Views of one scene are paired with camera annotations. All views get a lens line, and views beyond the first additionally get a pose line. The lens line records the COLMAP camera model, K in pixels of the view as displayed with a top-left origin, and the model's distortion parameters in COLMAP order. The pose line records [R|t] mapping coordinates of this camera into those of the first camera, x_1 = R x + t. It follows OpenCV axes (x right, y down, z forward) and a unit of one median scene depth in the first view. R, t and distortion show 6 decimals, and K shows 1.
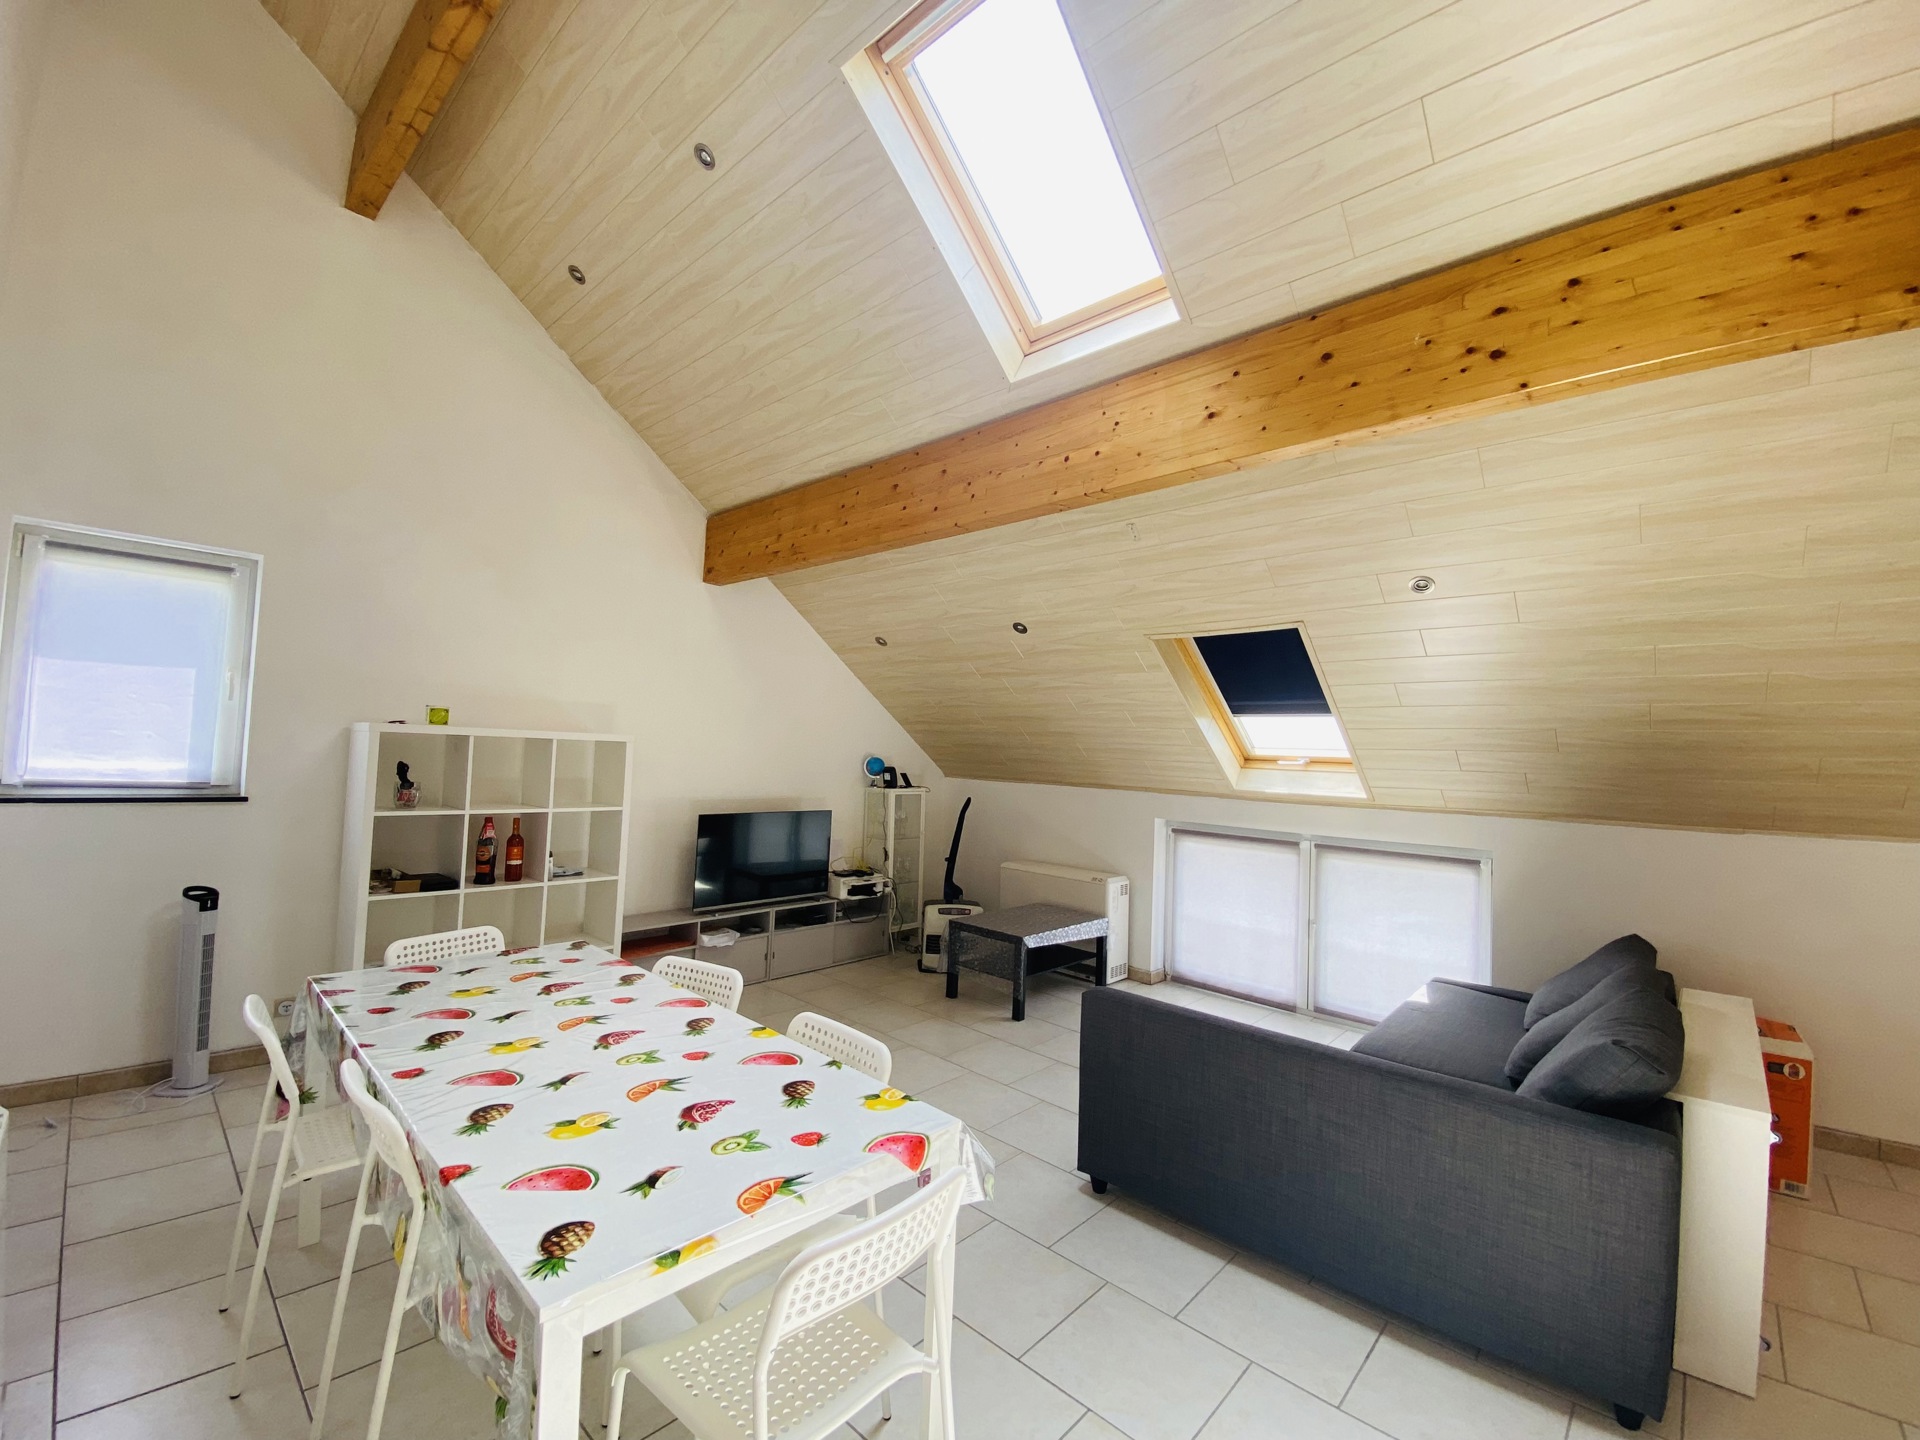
lens RADIAL K [[779.8, 0, 958.7], [0, 779.8, 684.2], [0, 0, 1]] dist [0.013858, -0.000002]
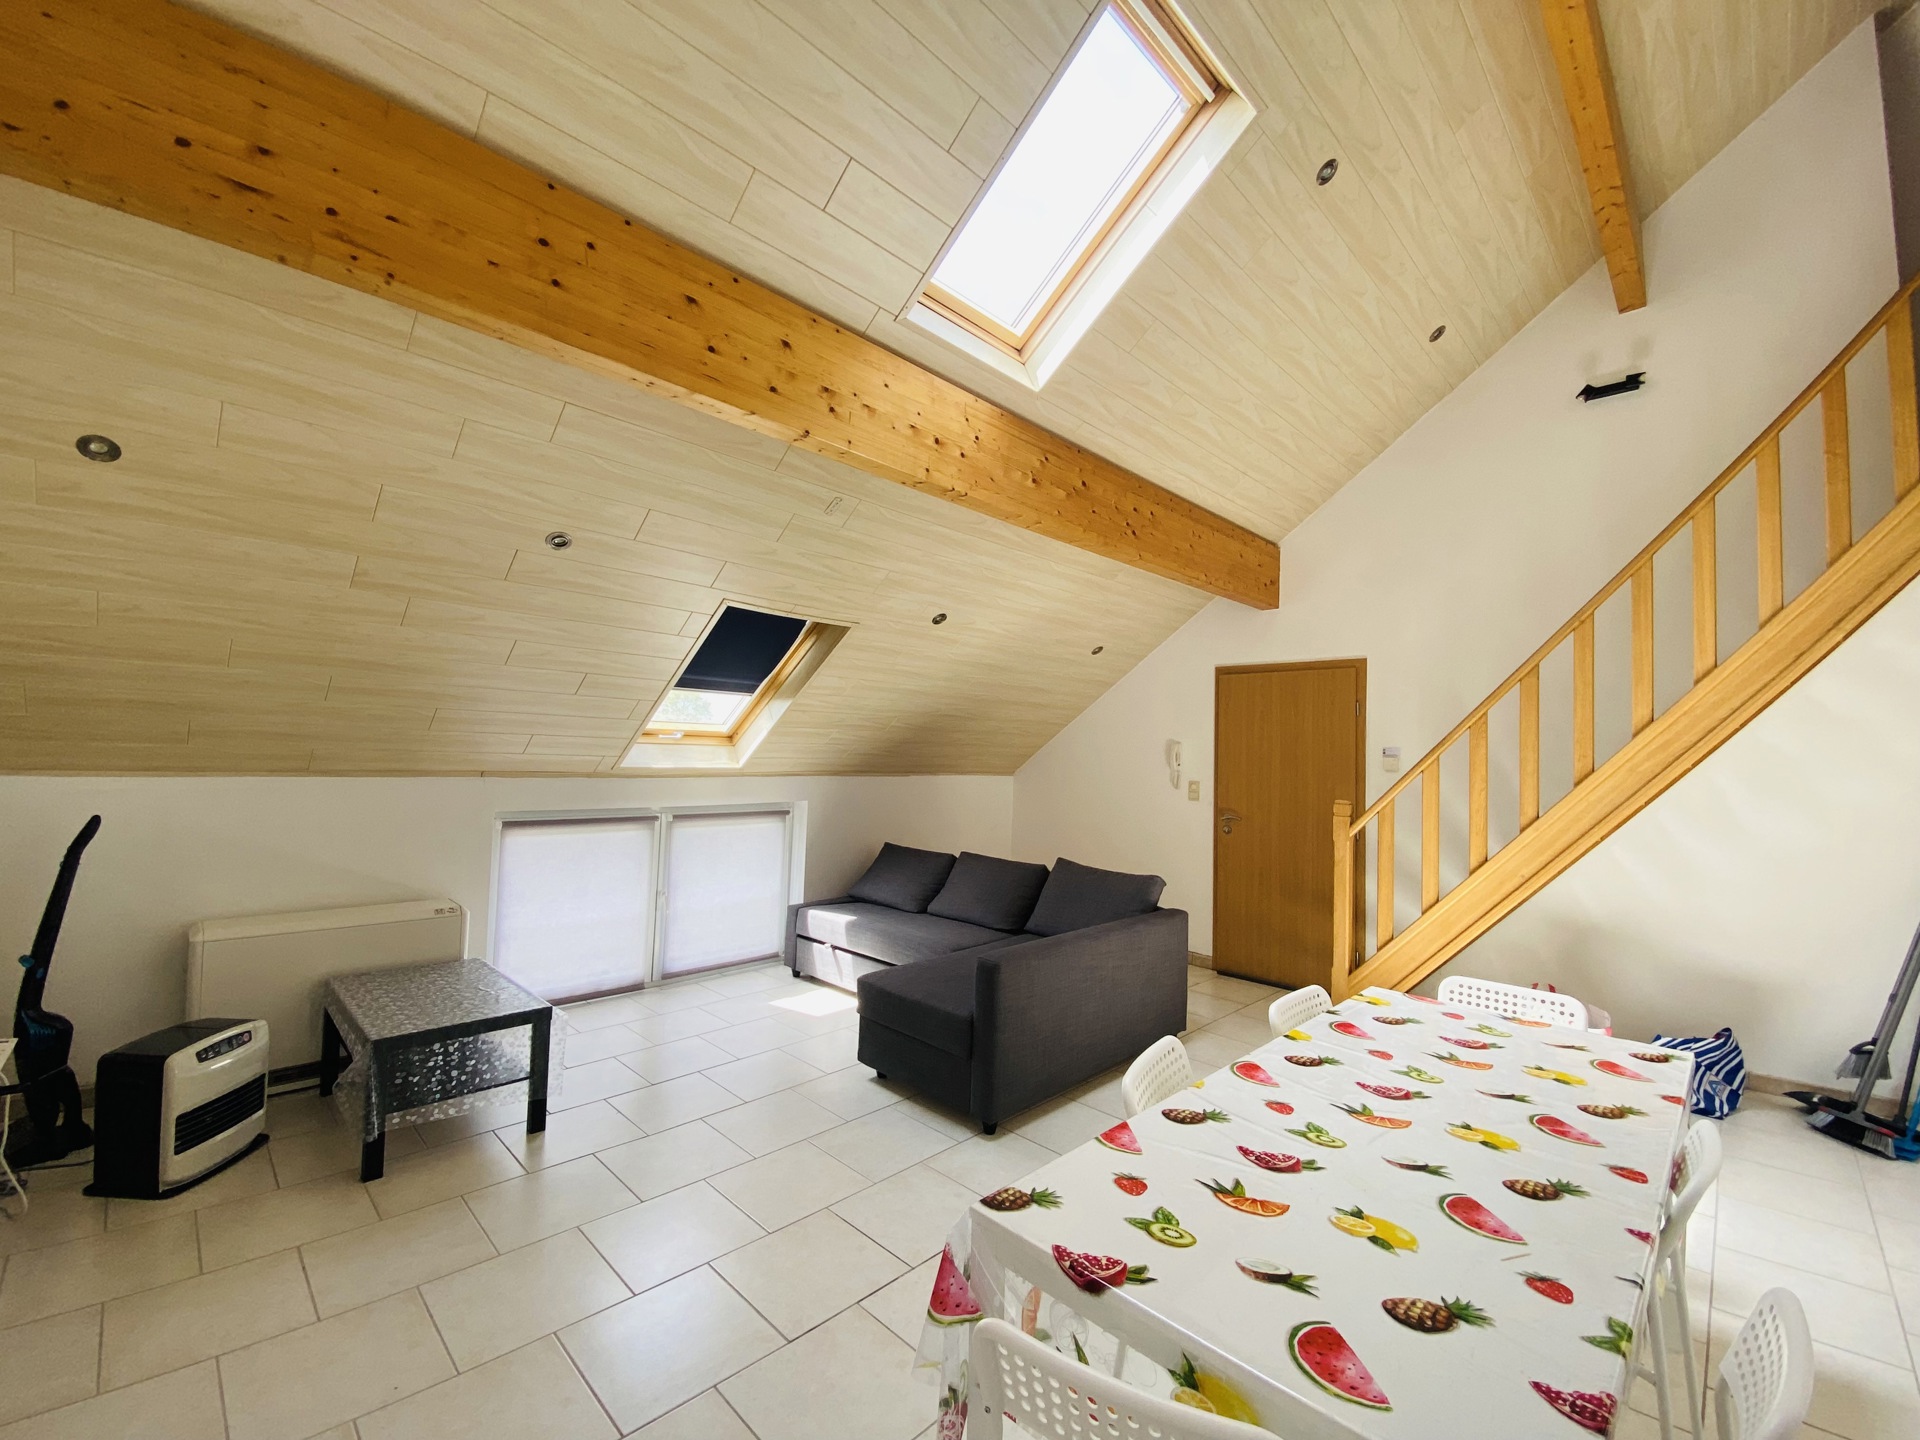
lens RADIAL K [[792.4, 0, 939.3], [0, 792.4, 718.4], [0, 0, 1]] dist [0.007242, -0.000040]
pose [[0.035003, 0.000306, 0.999387, -0.767417], [-0.123398, 0.992349, 0.004018, 0.041052], [-0.991740, -0.123463, 0.034773, 0.852992]]
